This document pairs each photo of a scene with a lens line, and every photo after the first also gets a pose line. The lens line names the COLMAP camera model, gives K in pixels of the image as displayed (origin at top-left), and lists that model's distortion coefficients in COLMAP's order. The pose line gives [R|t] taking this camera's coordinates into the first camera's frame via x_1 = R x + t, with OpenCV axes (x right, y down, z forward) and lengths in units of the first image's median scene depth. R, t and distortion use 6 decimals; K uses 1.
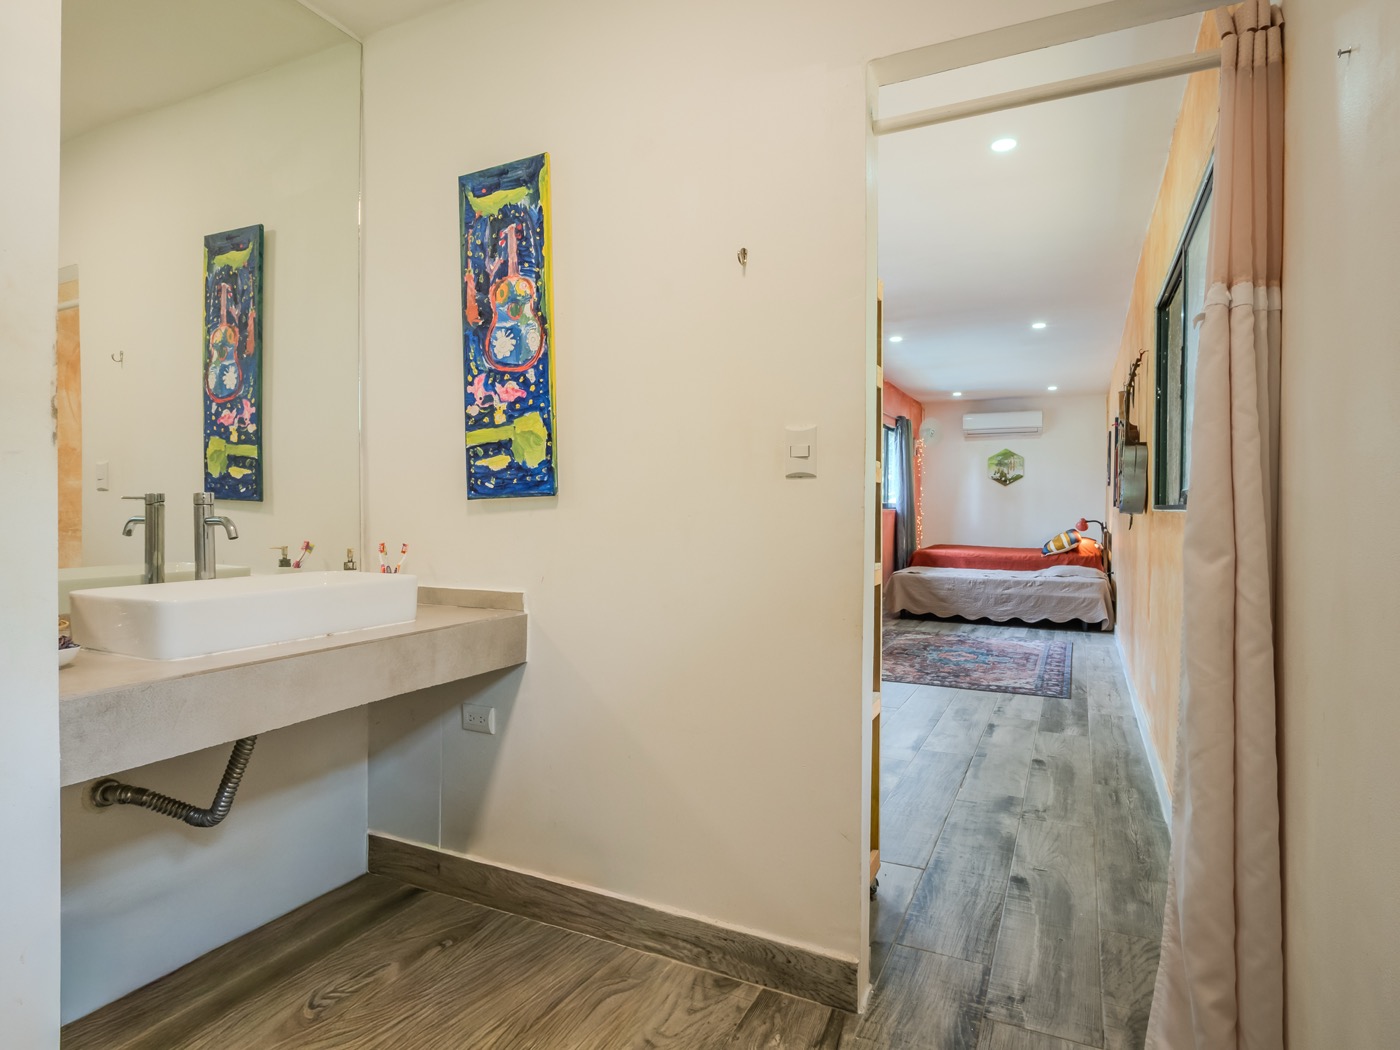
lens RADIAL K [[775.4, 0, 696.5], [0, 775.4, 516.4], [0, 0, 1]] dist [-0.001536, -0.001461]
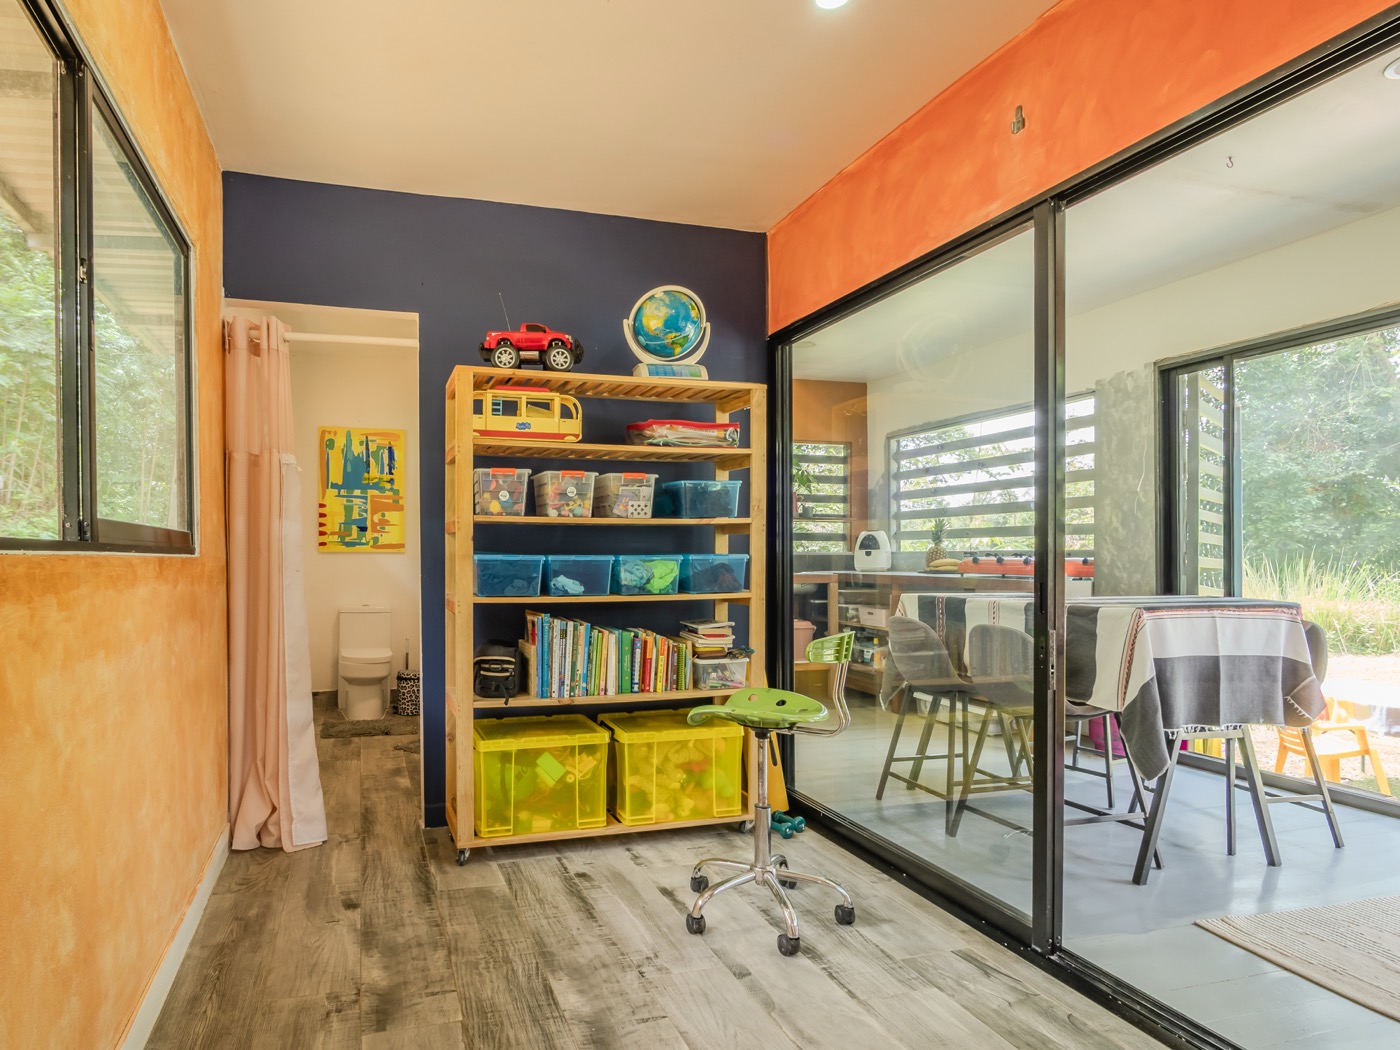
lens RADIAL K [[818.8, 0, 588.6], [0, 818.8, 567.8], [0, 0, 1]] dist [-0.003582, 0.000203]
pose [[-0.745764, 0.009990, -0.666135, 0.282283], [-0.004963, 0.999777, 0.020550, -0.004955], [0.666192, 0.018631, -0.745548, 0.630025]]
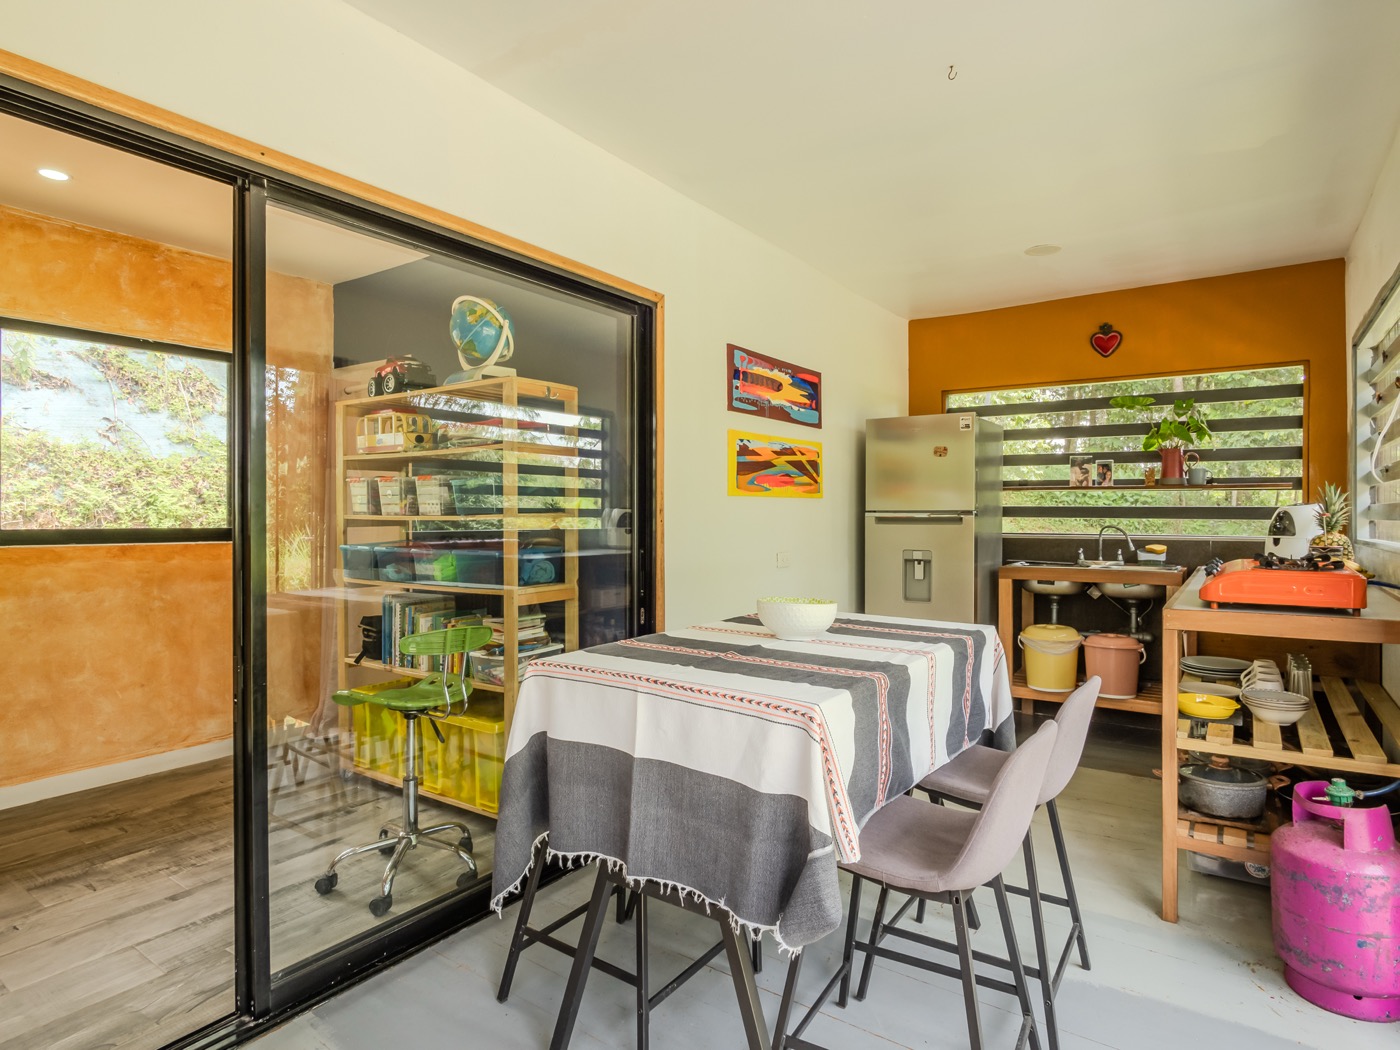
lens RADIAL K [[792.9, 0, 700.0], [0, 792.9, 525.0], [0, 0, 1]] dist [-0.004988, -0.001083]
pose [[-0.987866, -0.005731, 0.155204, -0.226735], [-0.002153, 0.999728, 0.023217, -0.026224], [-0.155295, 0.022601, -0.987610, 0.753228]]
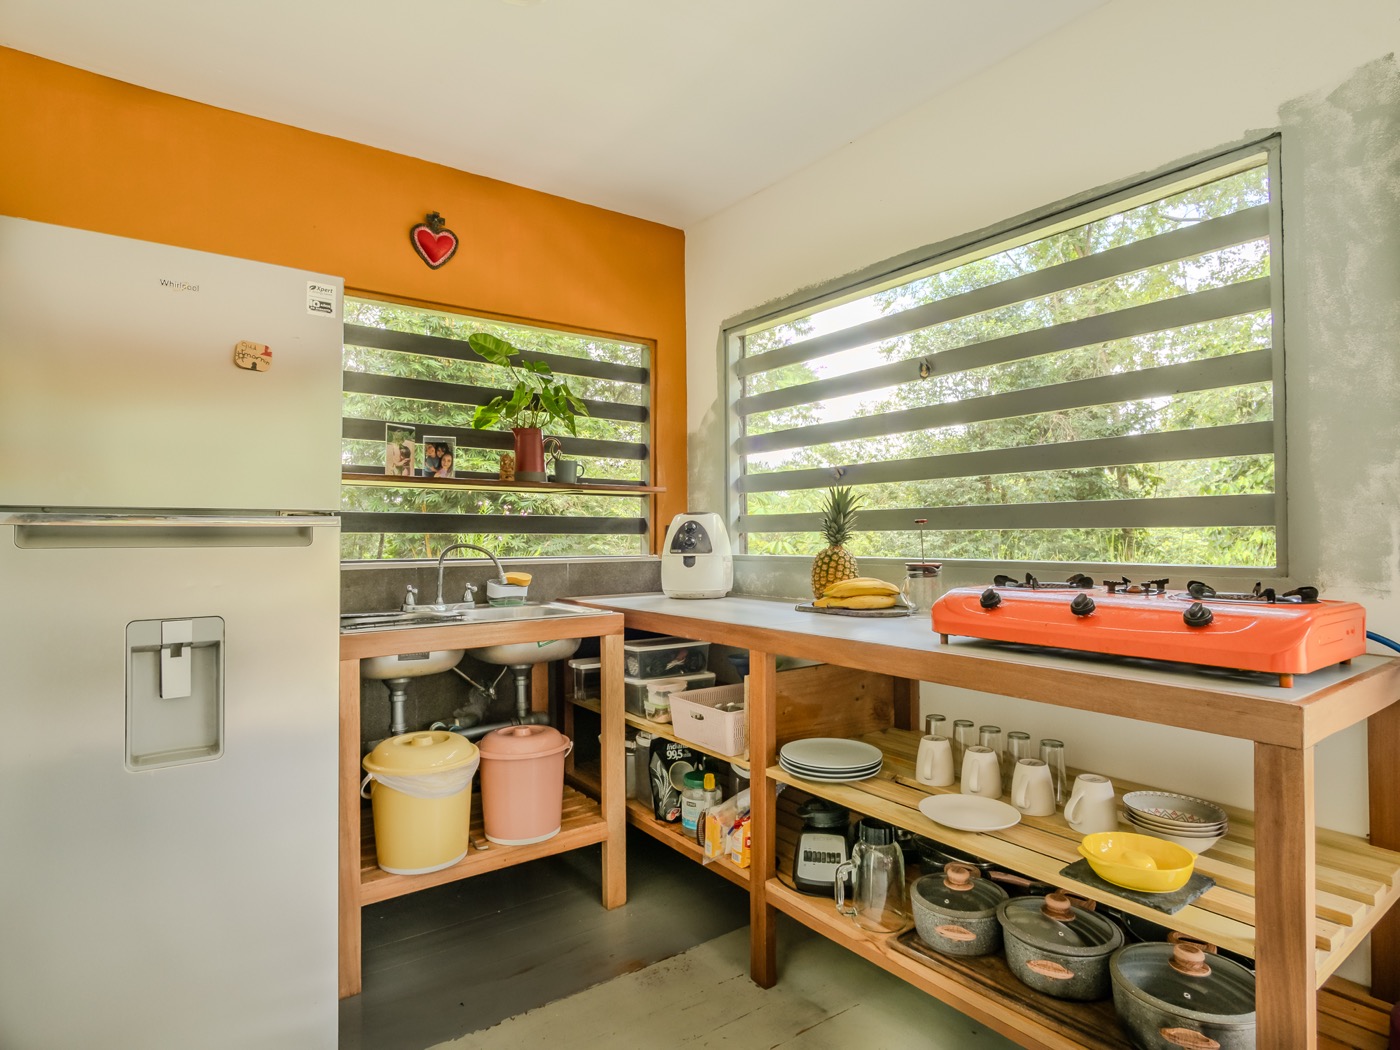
lens RADIAL K [[792.9, 0, 700.0], [0, 792.9, 525.0], [0, 0, 1]] dist [-0.004988, -0.001083]
pose [[-0.474546, -0.011595, -0.880154, -0.172897], [-0.002821, 0.999928, -0.011652, -0.017460], [0.880226, -0.003047, -0.474545, 0.371984]]
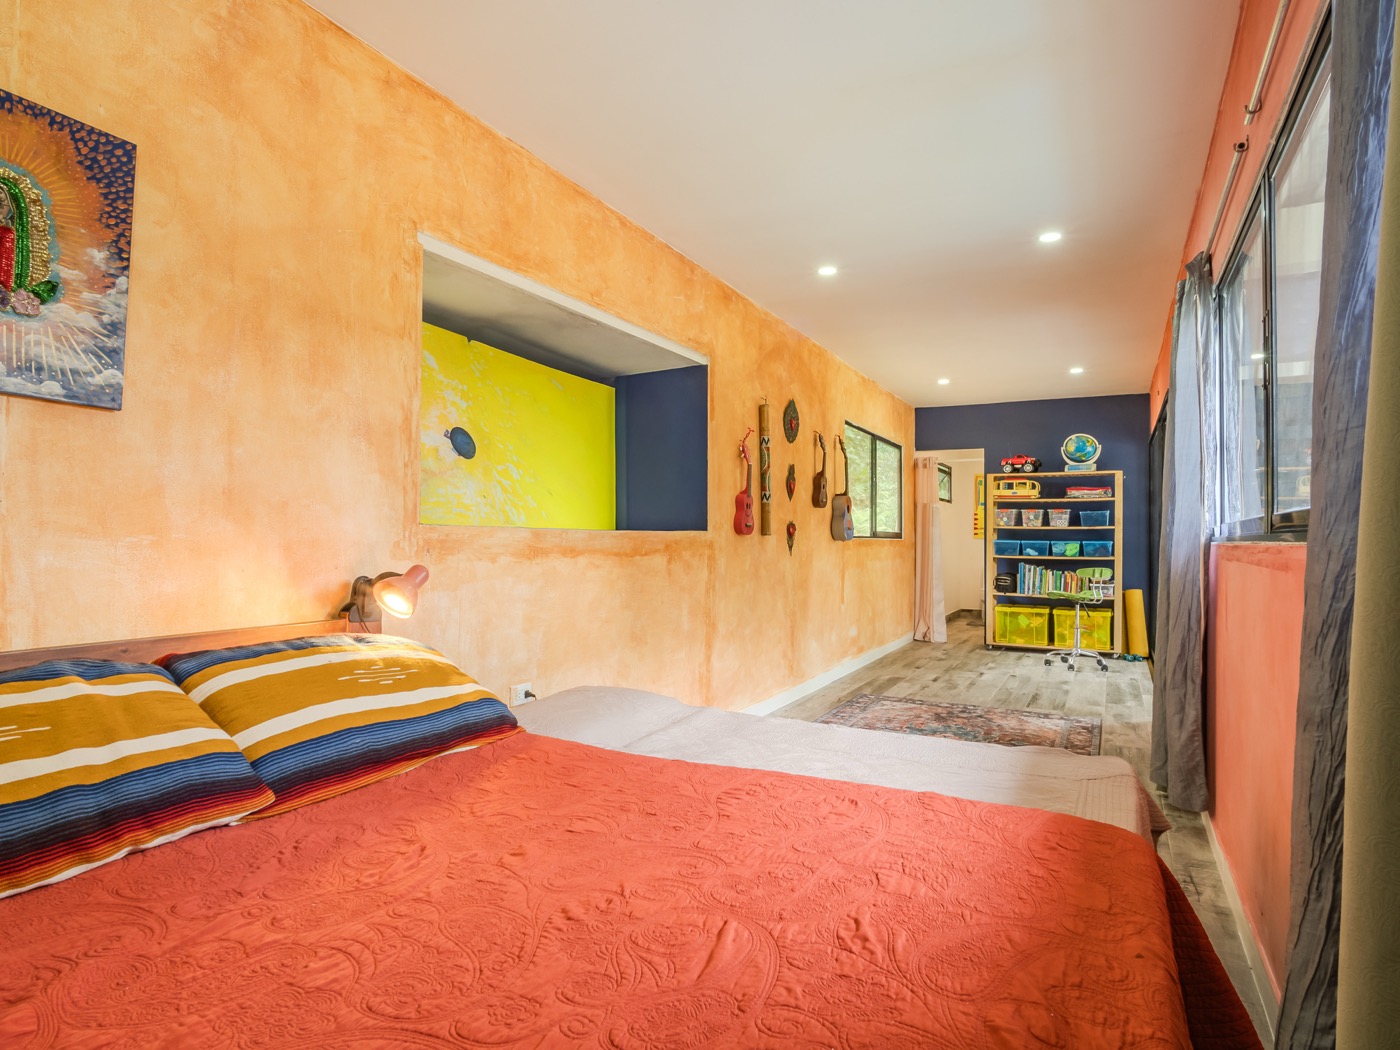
lens RADIAL K [[792.9, 0, 700.0], [0, 792.9, 525.0], [0, 0, 1]] dist [-0.004988, -0.001083]
pose [[-0.999642, -0.010199, 0.024724, 0.431552], [-0.010382, 0.999920, -0.007286, -0.011599], [-0.024648, -0.007541, -0.999668, 1.377484]]
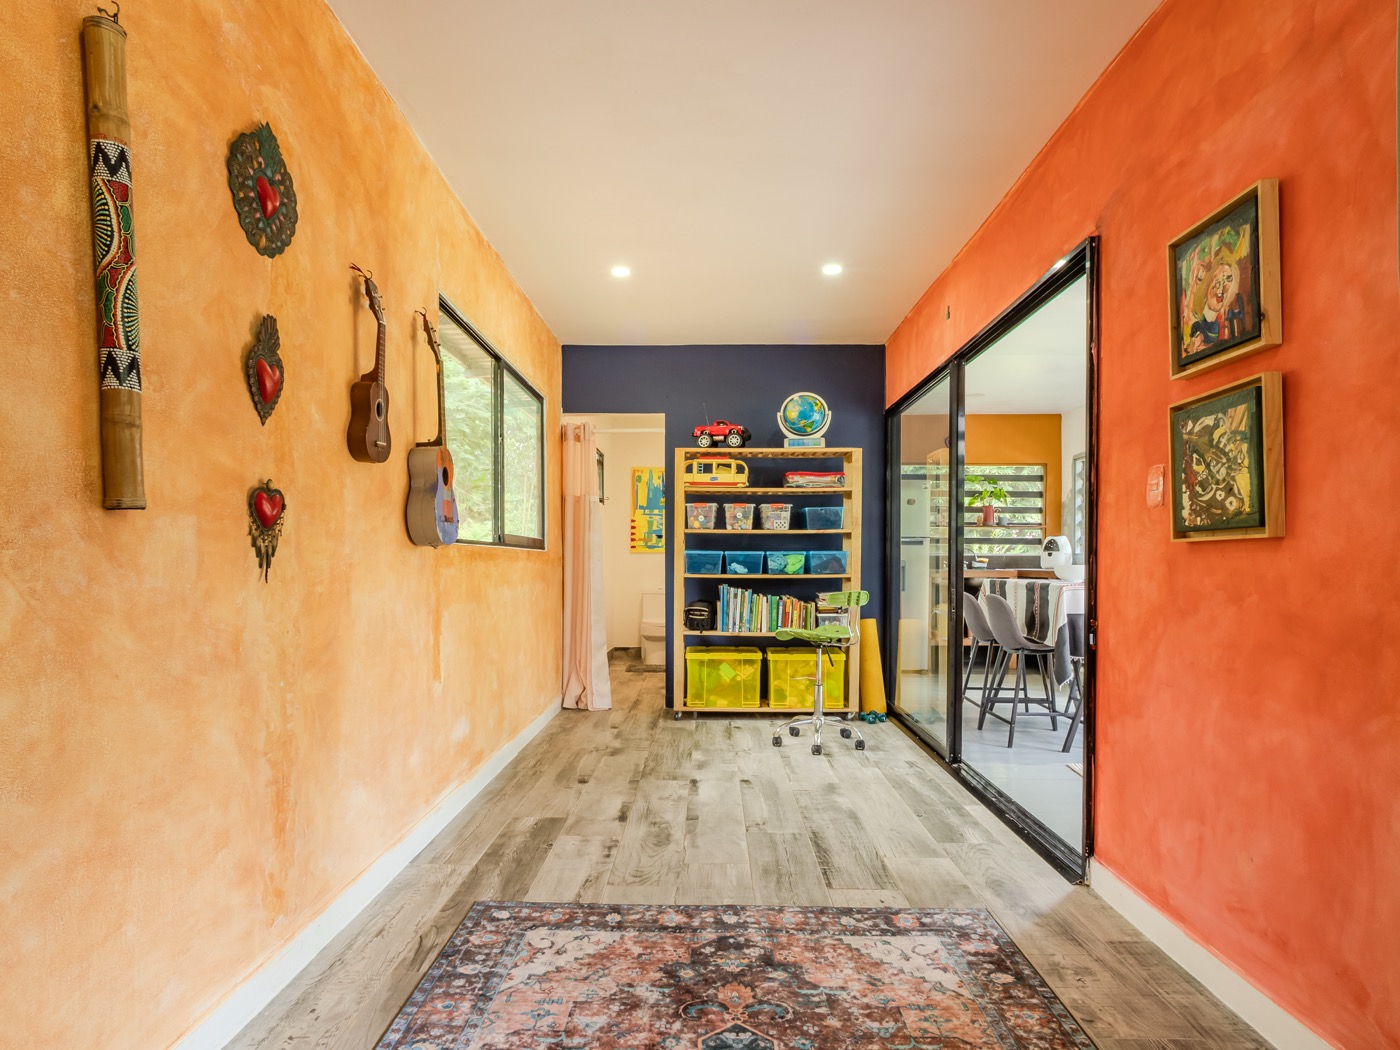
lens RADIAL K [[805.4, 0, 692.3], [0, 805.4, 574.5], [0, 0, 1]] dist [-0.003427, -0.000829]
pose [[-0.907457, 0.003005, -0.420133, 0.351631], [-0.007477, 0.999701, 0.023301, 0.001243], [0.420078, 0.024286, -0.907163, 0.942541]]
